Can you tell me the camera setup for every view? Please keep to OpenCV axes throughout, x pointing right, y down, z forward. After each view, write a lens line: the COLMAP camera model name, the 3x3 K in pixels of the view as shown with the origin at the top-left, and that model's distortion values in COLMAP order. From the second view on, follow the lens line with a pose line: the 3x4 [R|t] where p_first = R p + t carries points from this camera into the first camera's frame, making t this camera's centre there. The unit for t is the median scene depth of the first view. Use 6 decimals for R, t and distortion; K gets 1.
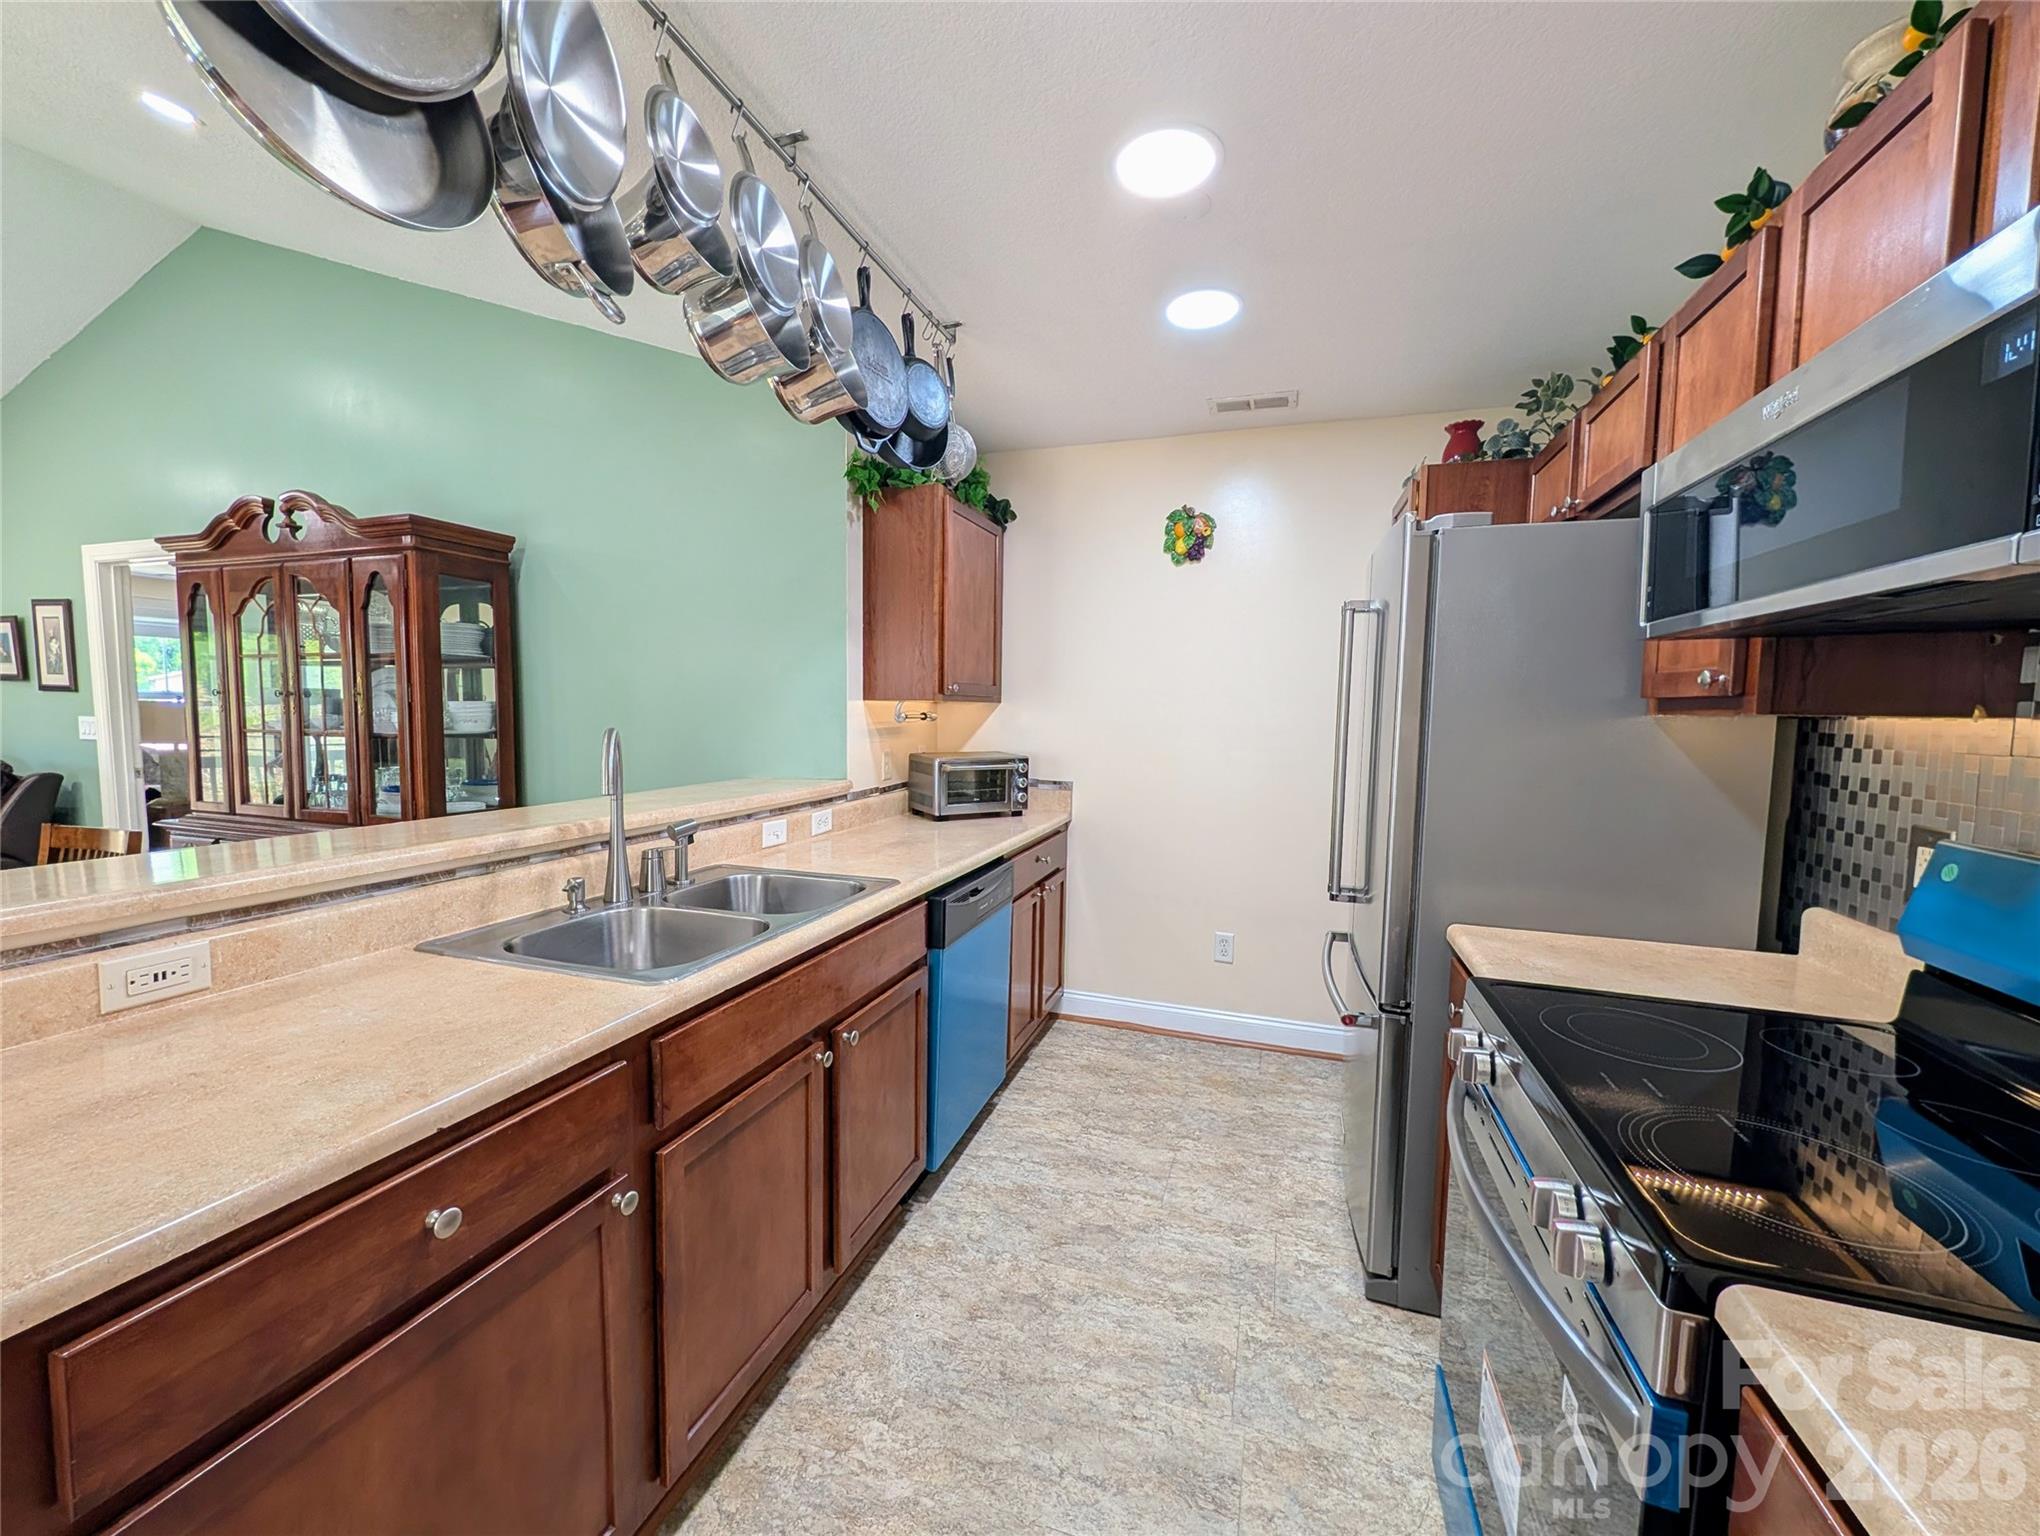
lens RADIAL K [[803.6, 0, 1018.9], [0, 803.6, 772.4], [0, 0, 1]] dist [0.002182, -0.000241]
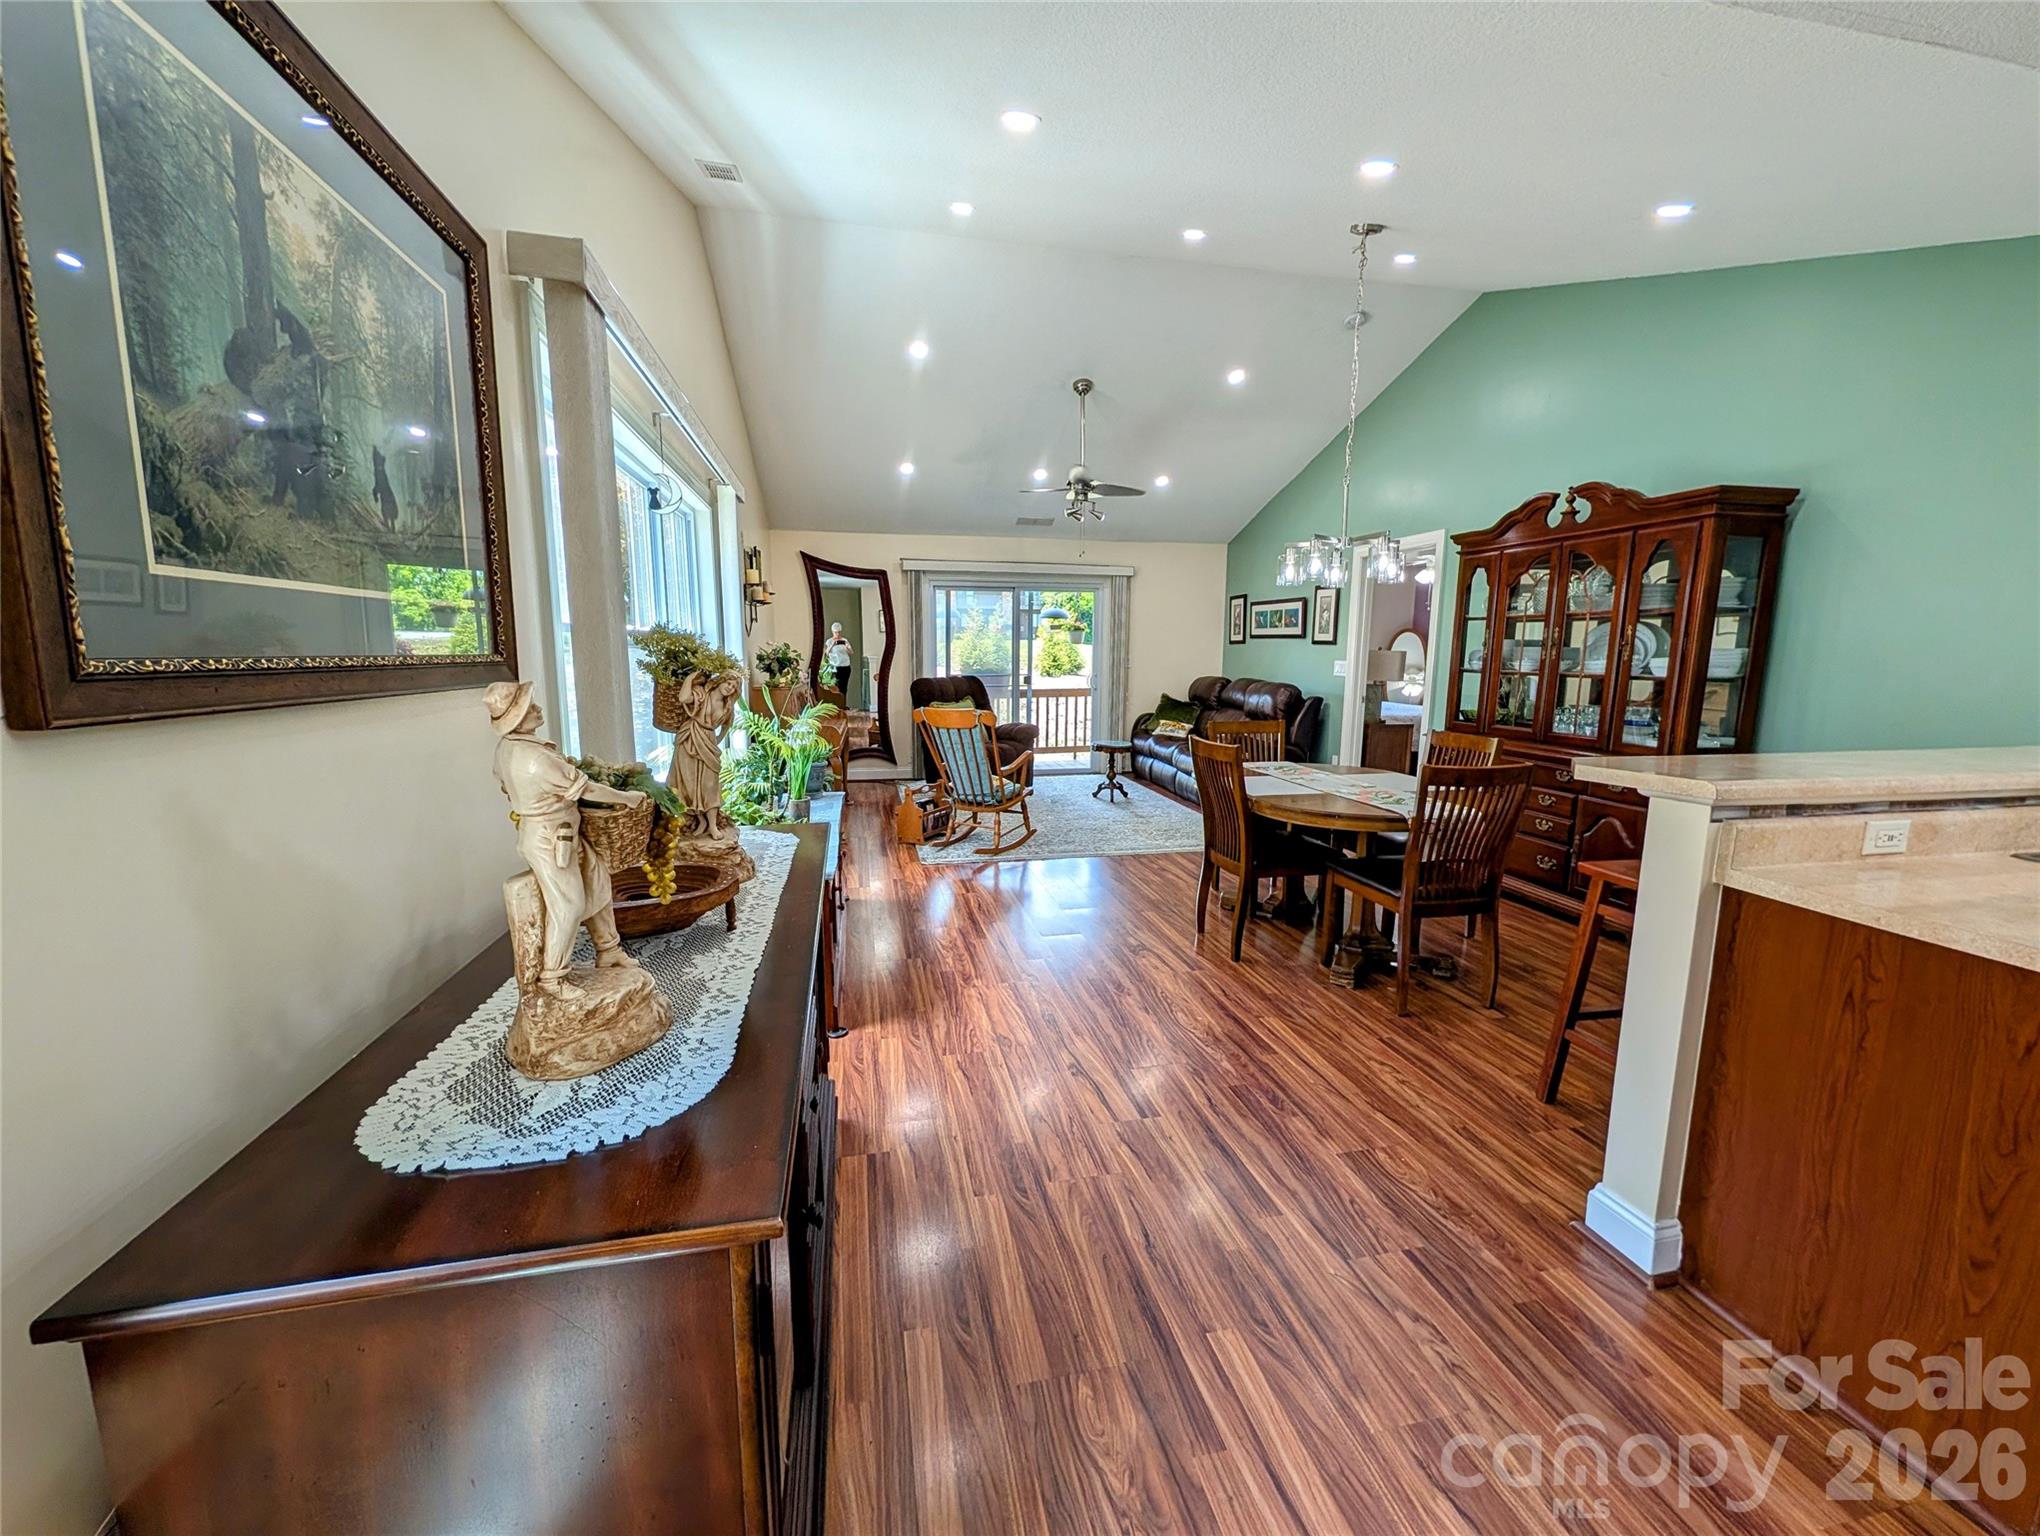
lens RADIAL K [[787.4, 0, 1016.5], [0, 787.4, 768.9], [0, 0, 1]] dist [0.000247, -0.000195]
pose [[0.505152, 0.121722, -0.854404, -0.256183], [-0.066354, 0.992551, 0.102172, 0.033413], [0.860476, 0.005081, 0.509466, -0.438145]]
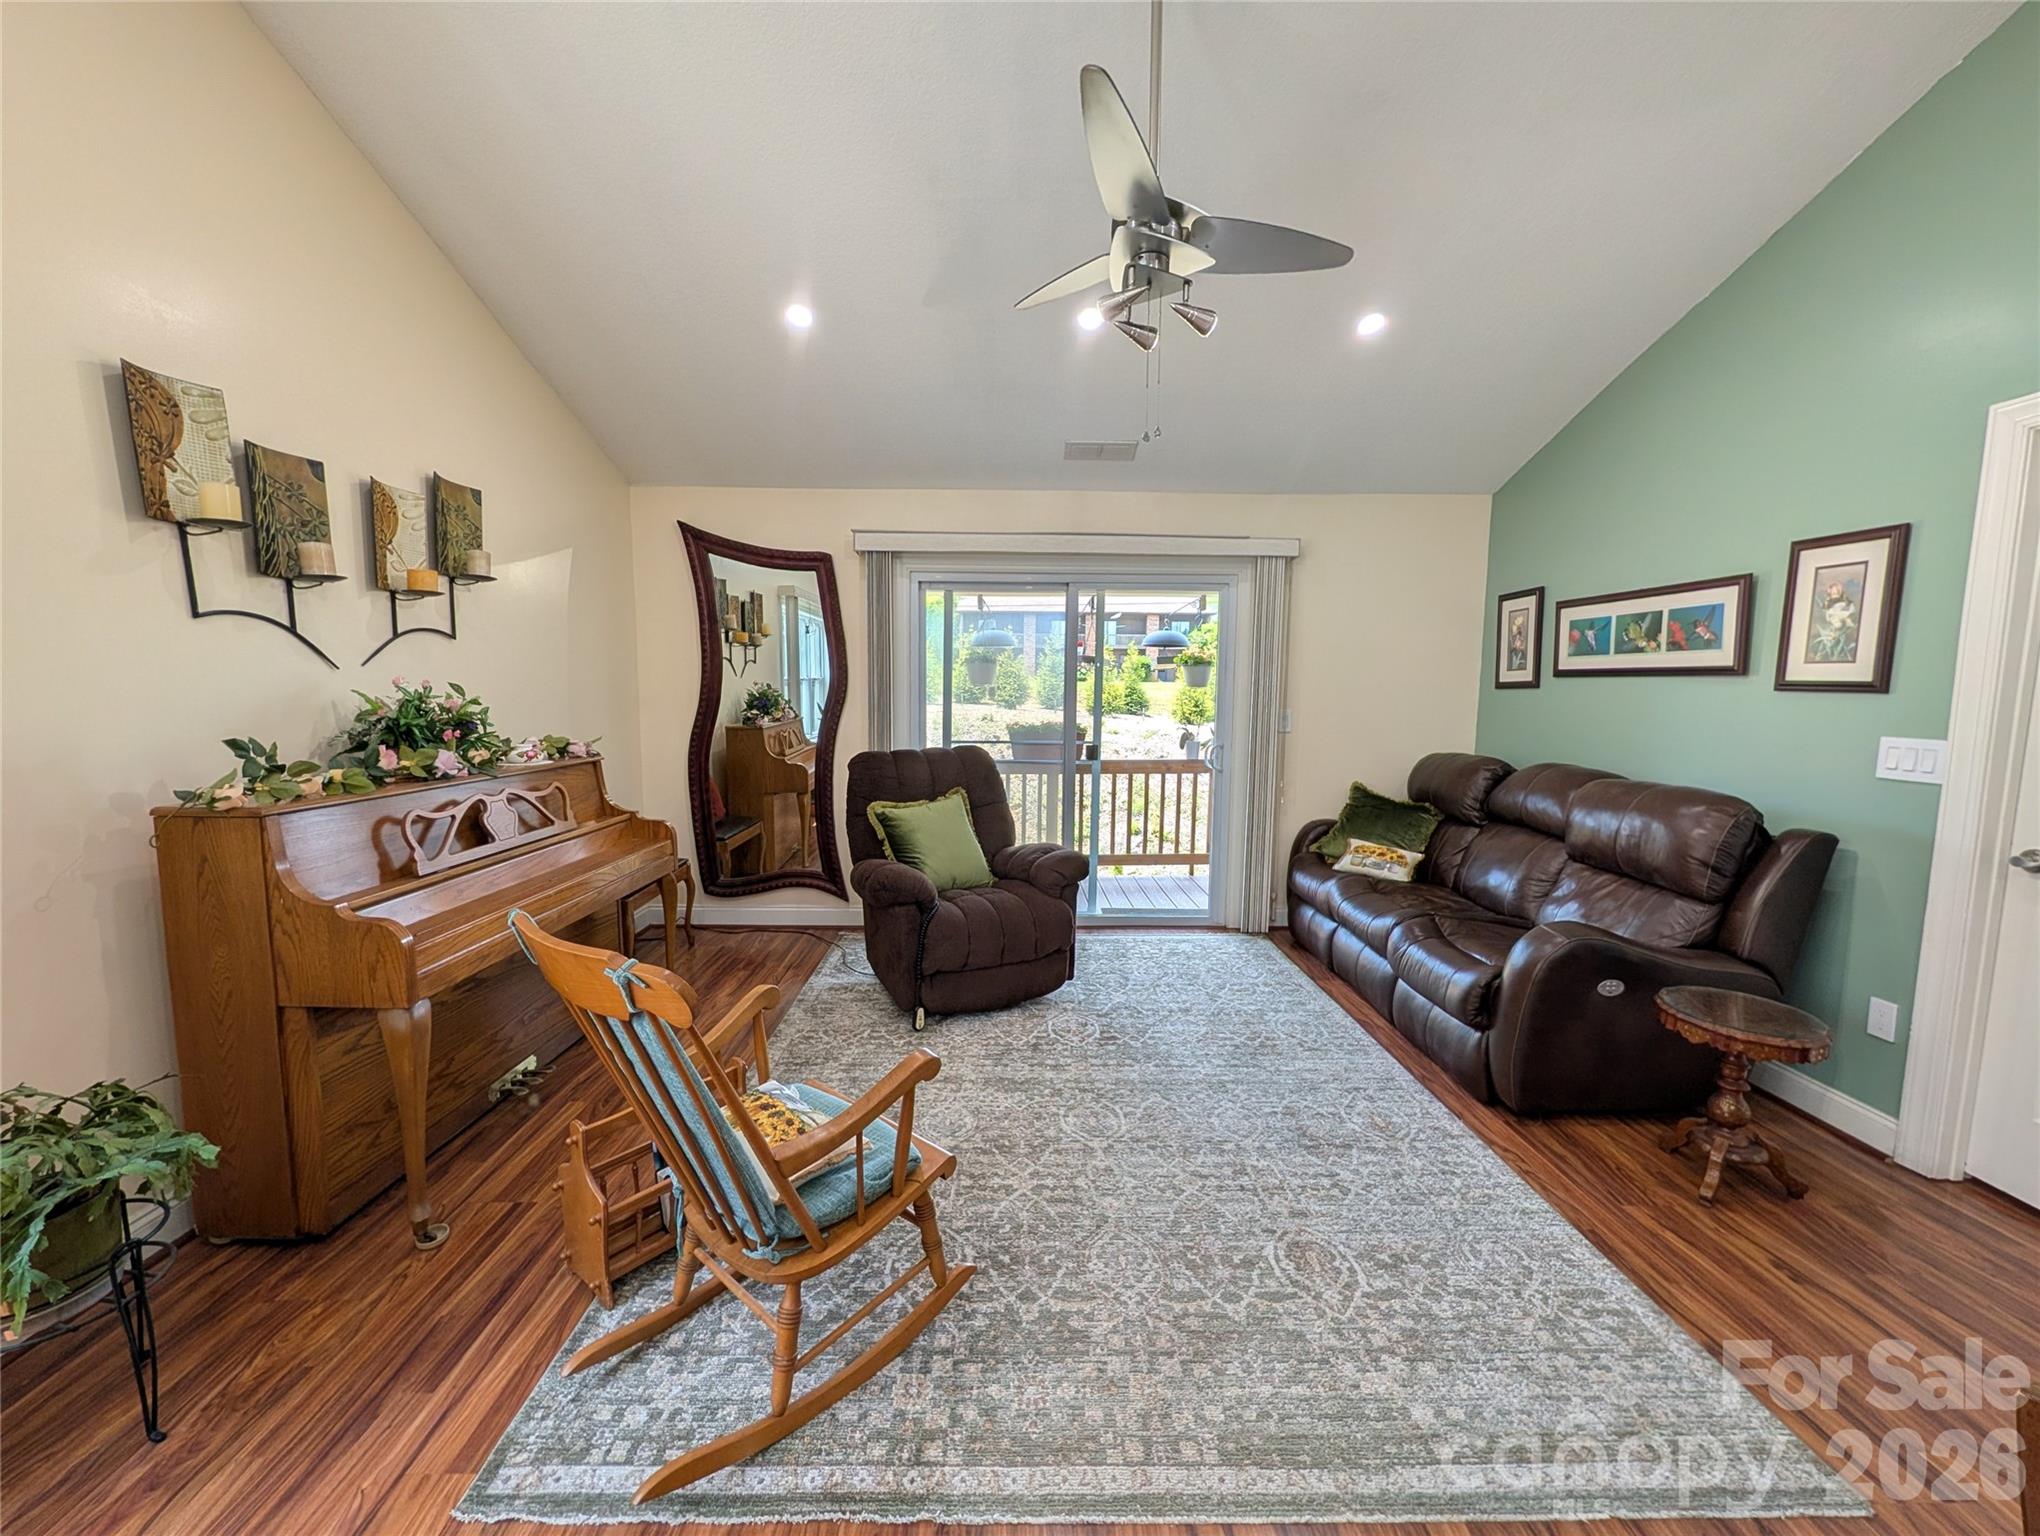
lens RADIAL K [[787.4, 0, 1016.5], [0, 787.4, 768.9], [0, 0, 1]] dist [0.000247, -0.000195]
pose [[0.333147, 0.086705, -0.938880, -1.313938], [-0.079530, 0.994798, 0.063650, -0.053306], [0.939515, 0.053464, 0.338310, 0.395111]]
